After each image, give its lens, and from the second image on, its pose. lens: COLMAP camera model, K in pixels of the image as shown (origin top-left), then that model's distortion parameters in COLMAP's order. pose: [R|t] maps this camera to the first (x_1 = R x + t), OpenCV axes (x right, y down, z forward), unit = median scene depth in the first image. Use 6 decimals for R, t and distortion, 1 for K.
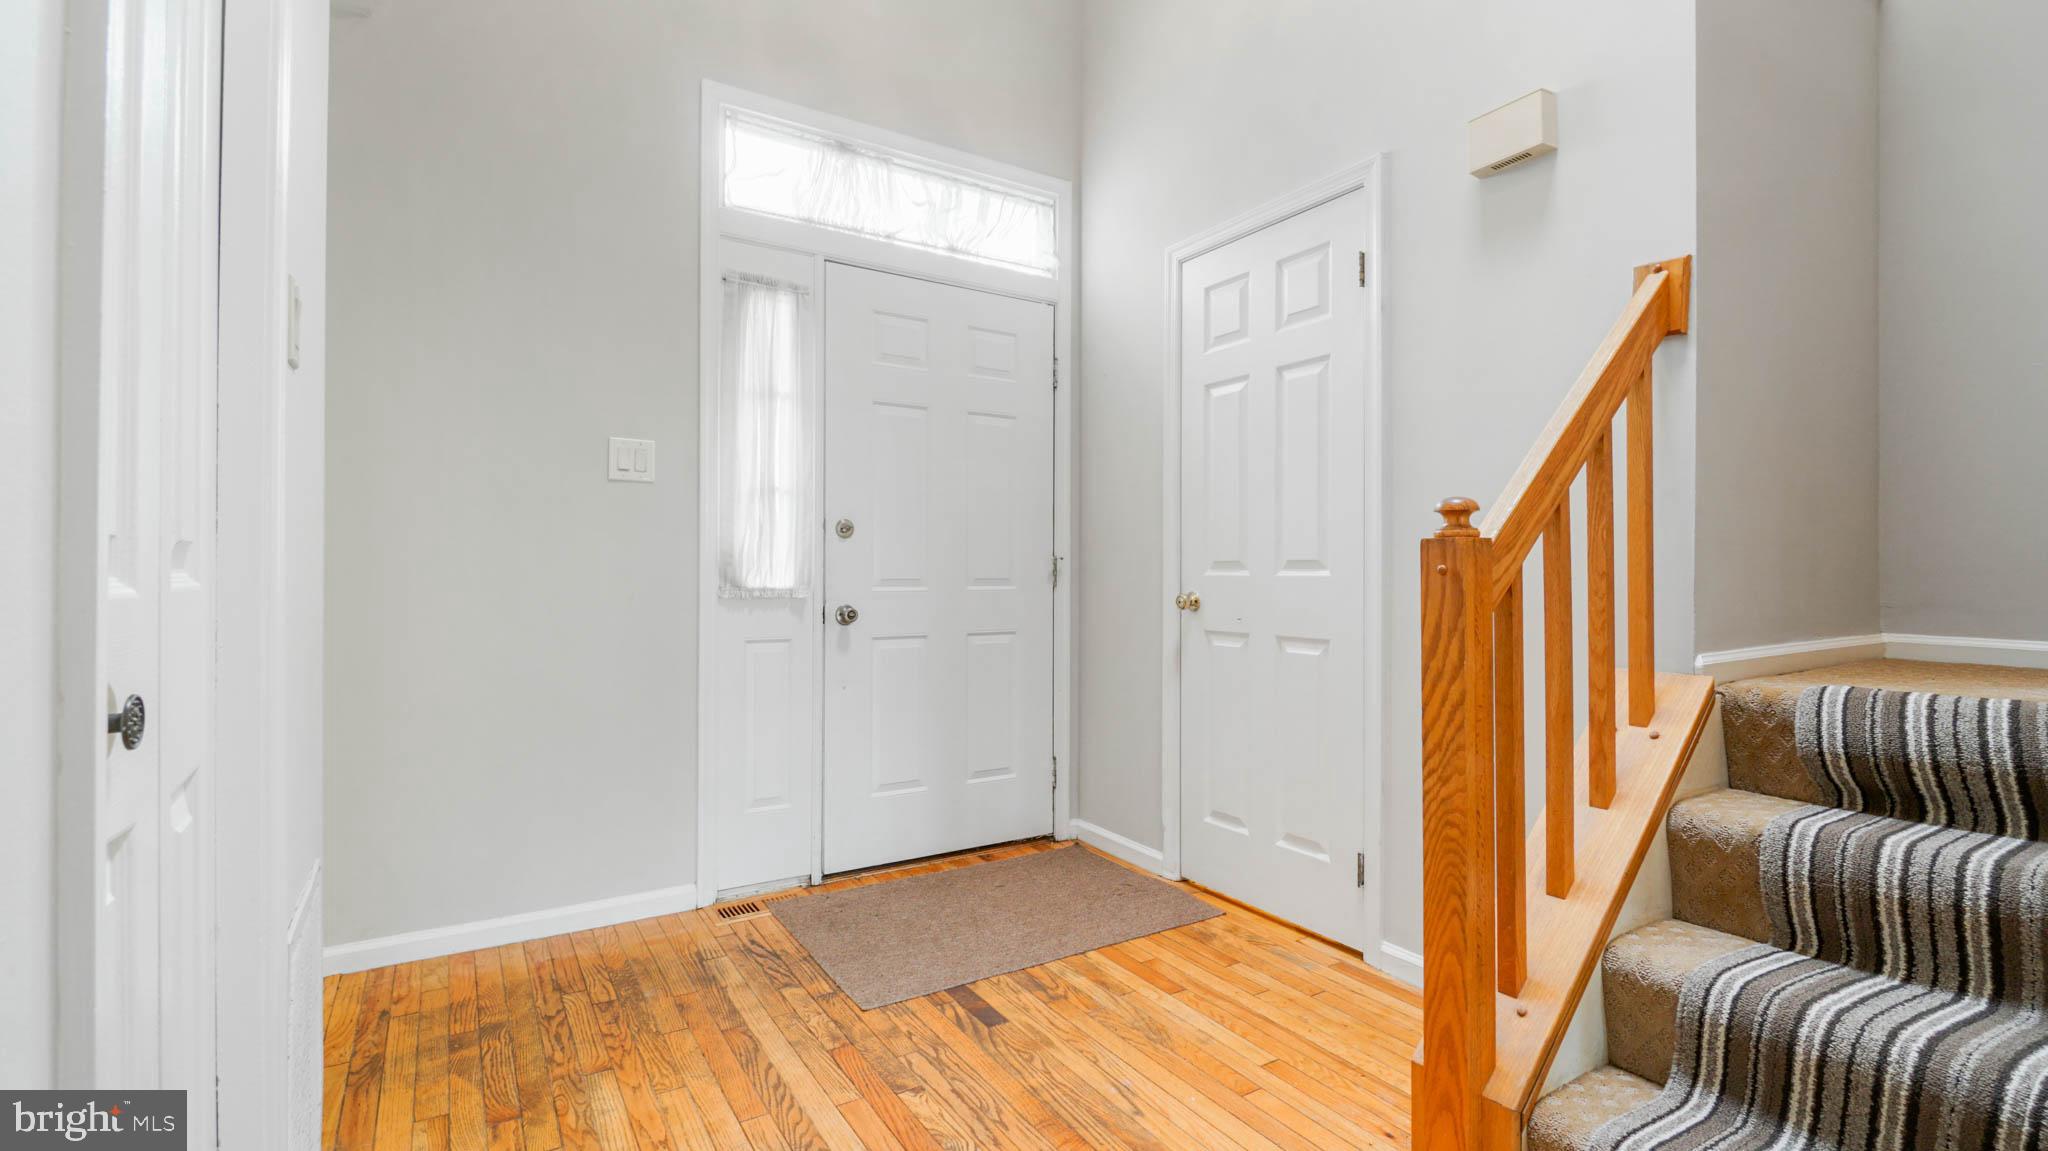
lens RADIAL K [[918.6, 0, 1026.1], [0, 918.6, 567.2], [0, 0, 1]] dist [-0.008904, -0.000333]
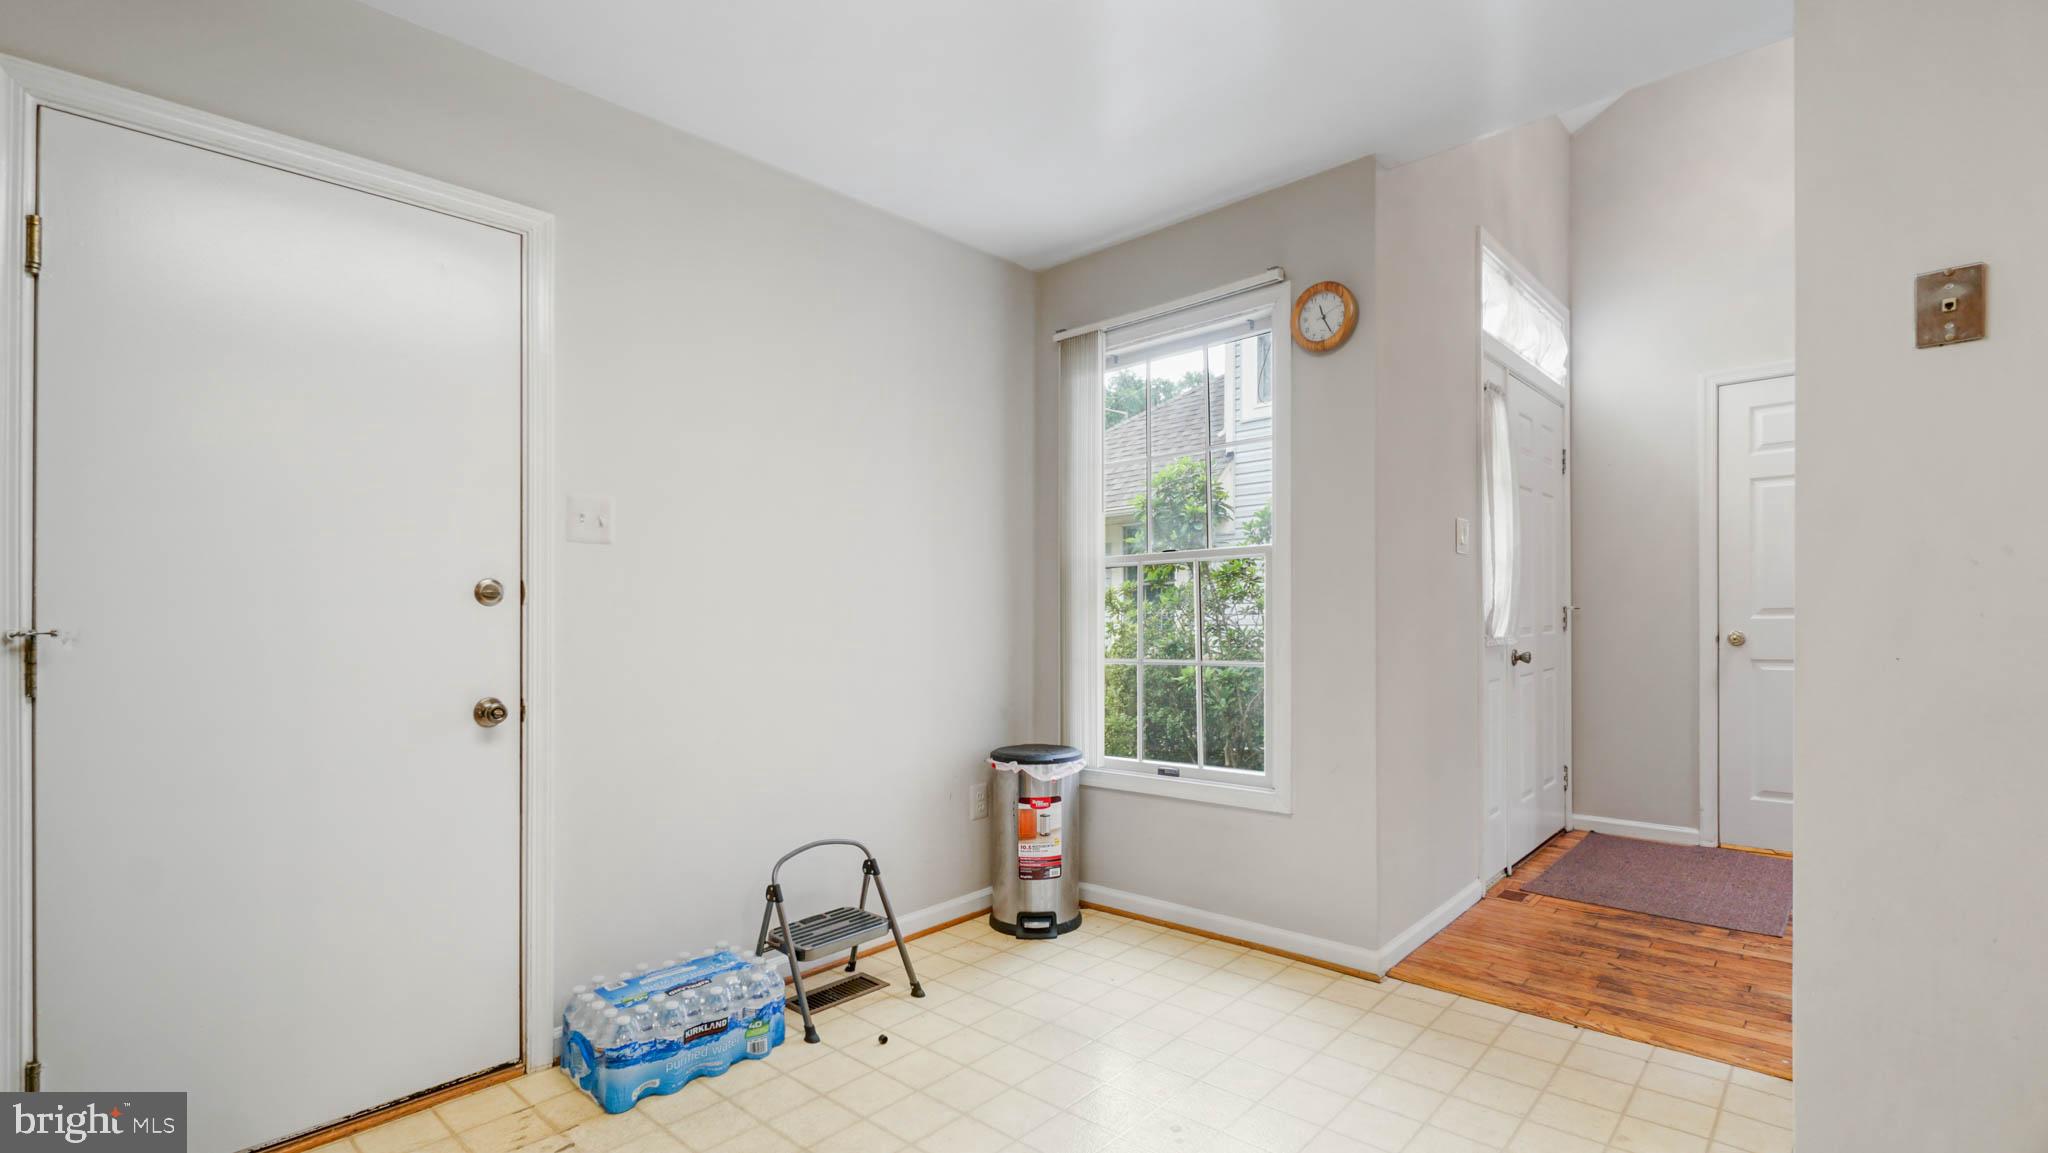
lens RADIAL K [[918.6, 0, 1075.8], [0, 918.6, 612.9], [0, 0, 1]] dist [-0.008904, -0.000333]
pose [[0.959710, -0.014782, 0.280605, -1.171612], [0.015324, 0.999883, 0.000264, -0.015975], [-0.280575, 0.004047, 0.959823, -0.019462]]
